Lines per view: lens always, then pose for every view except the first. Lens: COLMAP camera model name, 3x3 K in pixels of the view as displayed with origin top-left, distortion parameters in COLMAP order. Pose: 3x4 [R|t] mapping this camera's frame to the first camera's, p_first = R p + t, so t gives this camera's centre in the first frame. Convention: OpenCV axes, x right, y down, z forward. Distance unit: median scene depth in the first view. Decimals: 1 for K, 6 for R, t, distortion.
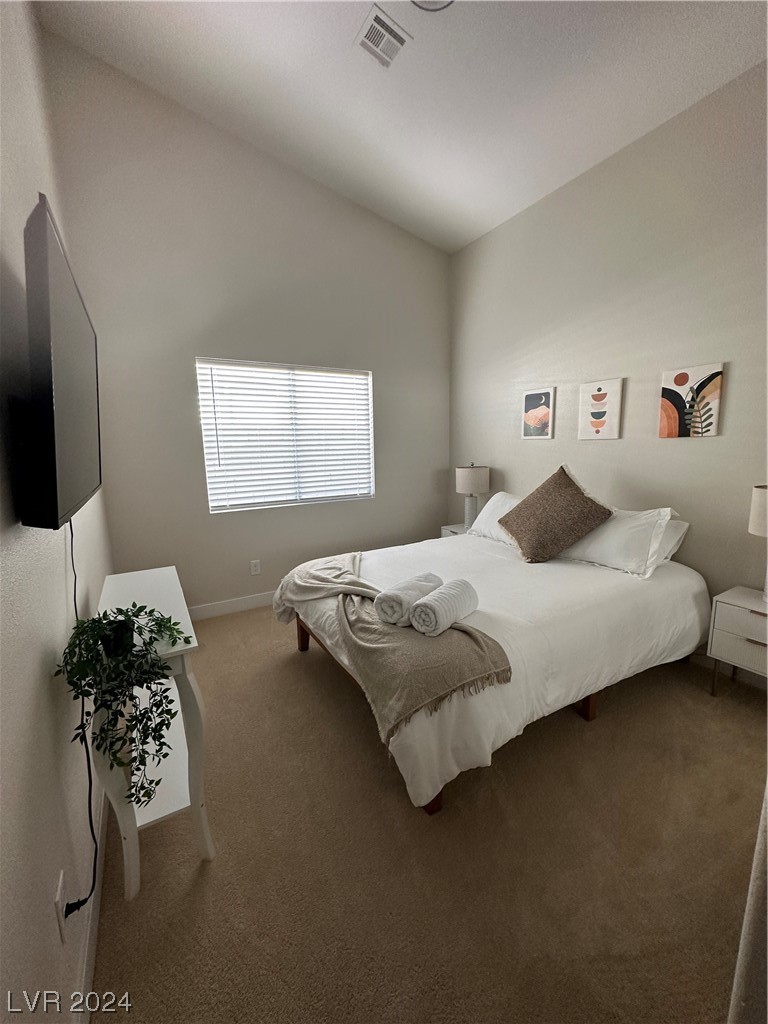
lens RADIAL K [[409.0, 0, 380.7], [0, 409.0, 509.3], [0, 0, 1]] dist [-0.000067, -0.000067]
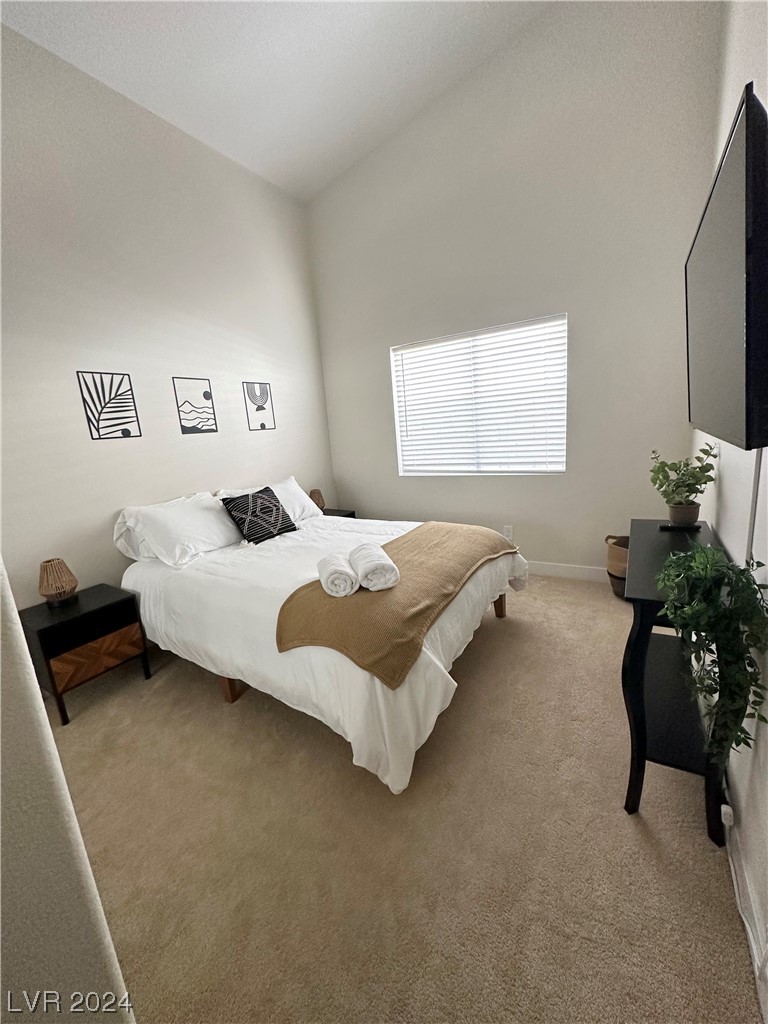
lens RADIAL K [[409.0, 0, 380.5], [0, 409.0, 514.3], [0, 0, 1]] dist [-0.000067, -0.000067]
pose [[0.468928, 0.170238, -0.866675, 0.615634], [-0.071191, 0.985342, 0.155028, -0.059095], [0.880363, -0.010998, 0.474173, 0.341590]]
